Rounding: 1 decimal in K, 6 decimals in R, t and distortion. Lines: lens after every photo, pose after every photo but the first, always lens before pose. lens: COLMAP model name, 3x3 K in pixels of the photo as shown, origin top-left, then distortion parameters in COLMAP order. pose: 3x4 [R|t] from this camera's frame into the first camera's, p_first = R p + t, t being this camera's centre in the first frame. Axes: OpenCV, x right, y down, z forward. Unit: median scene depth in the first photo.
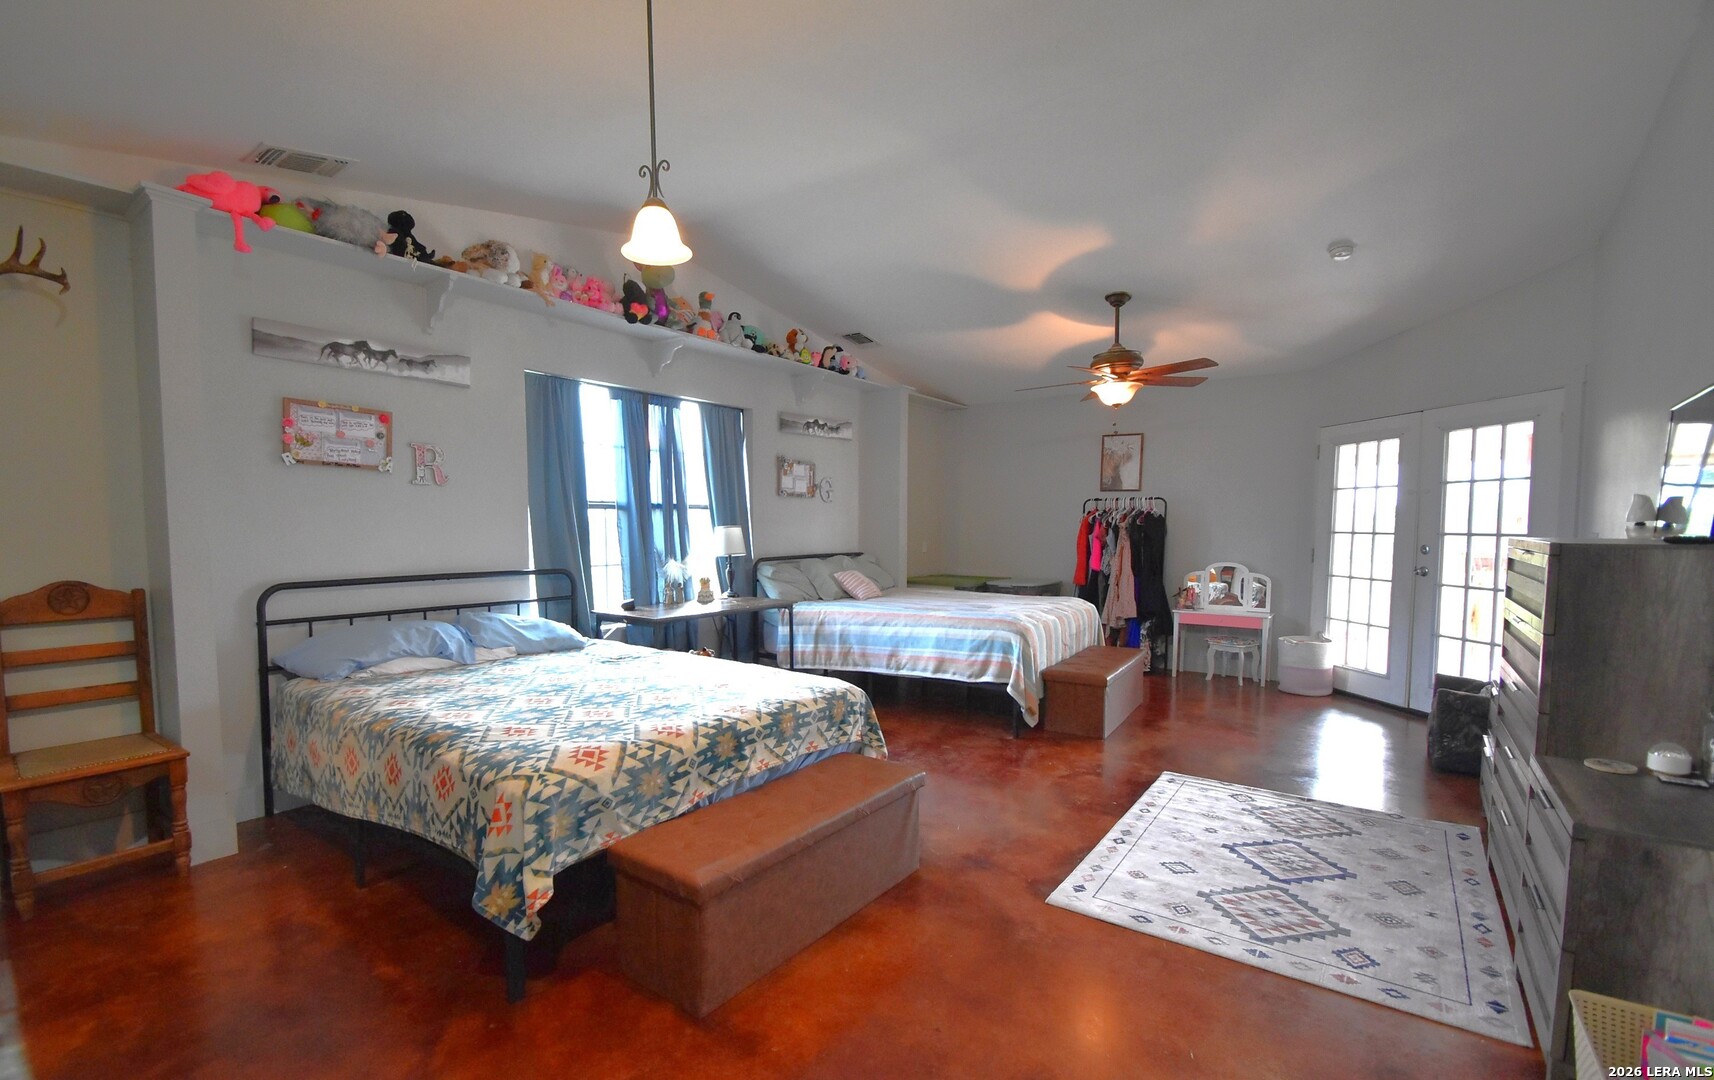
lens RADIAL K [[766.3, 0, 852.0], [0, 766.3, 578.7], [0, 0, 1]] dist [0.004448, -0.014631]
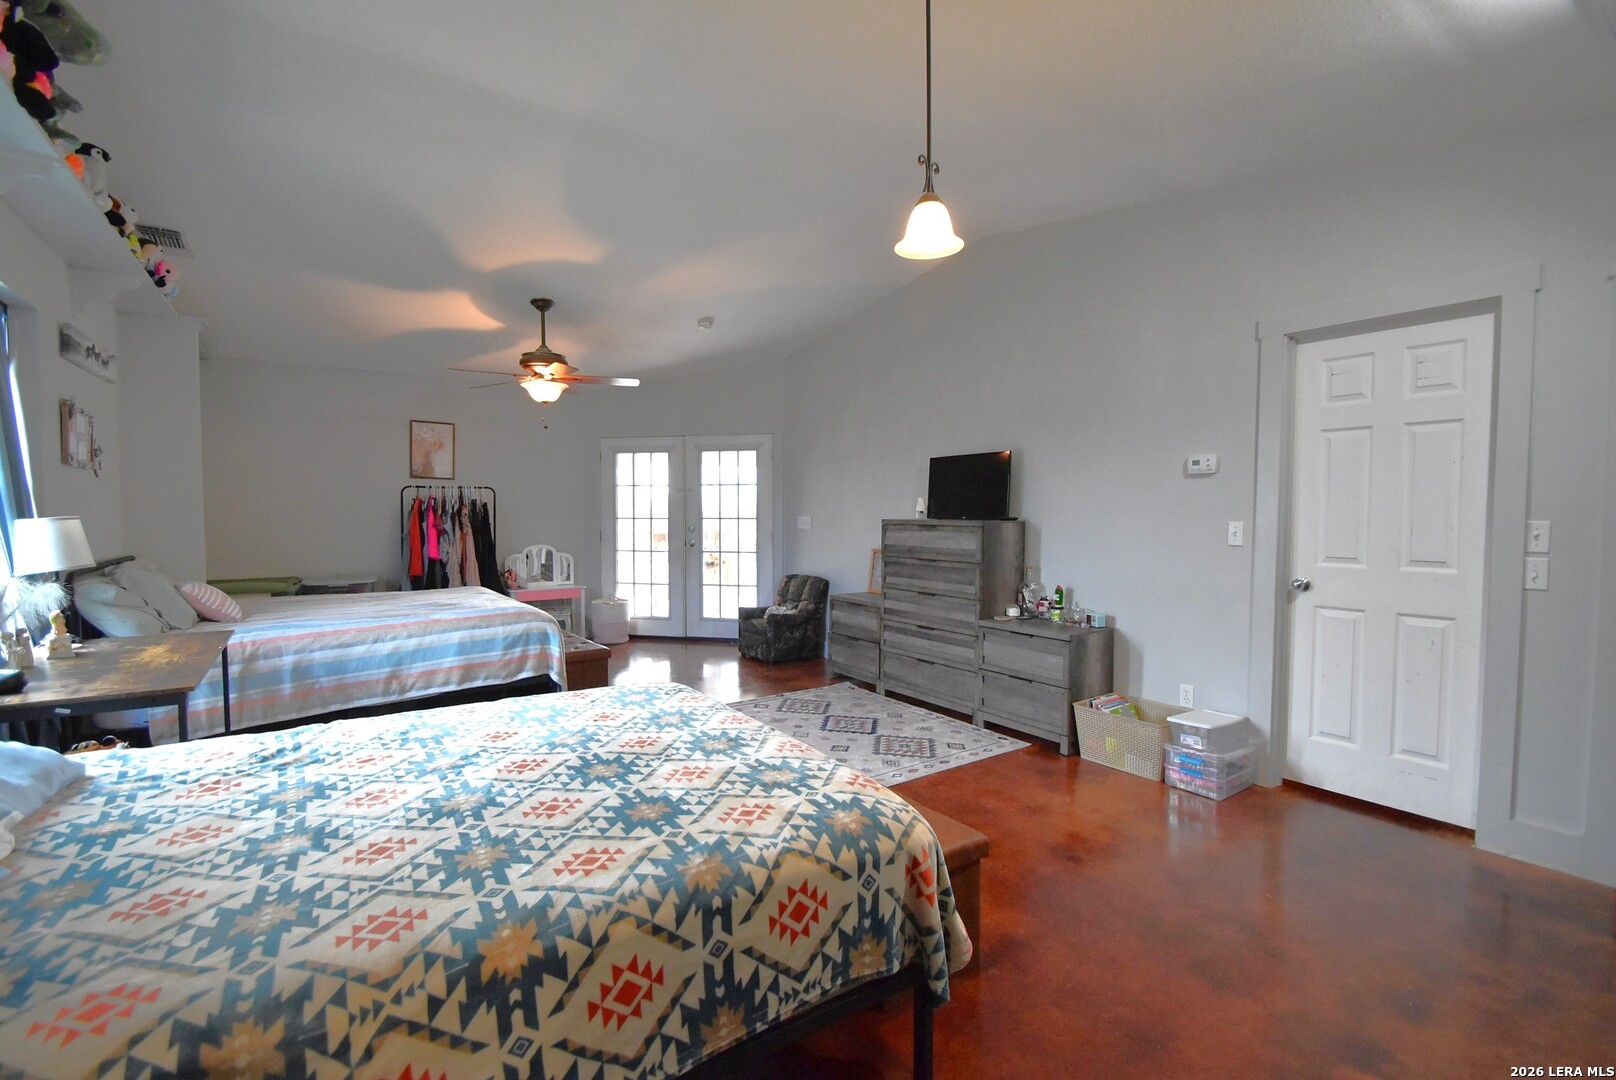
lens RADIAL K [[696.9, 0, 808.0], [0, 696.9, 540.0], [0, 0, 1]] dist [-0.002627, -0.000505]
pose [[0.336242, -0.039075, 0.940965, -0.464939], [0.066527, 0.997628, 0.017656, -0.025577], [-0.939423, 0.056663, 0.338044, 0.334197]]
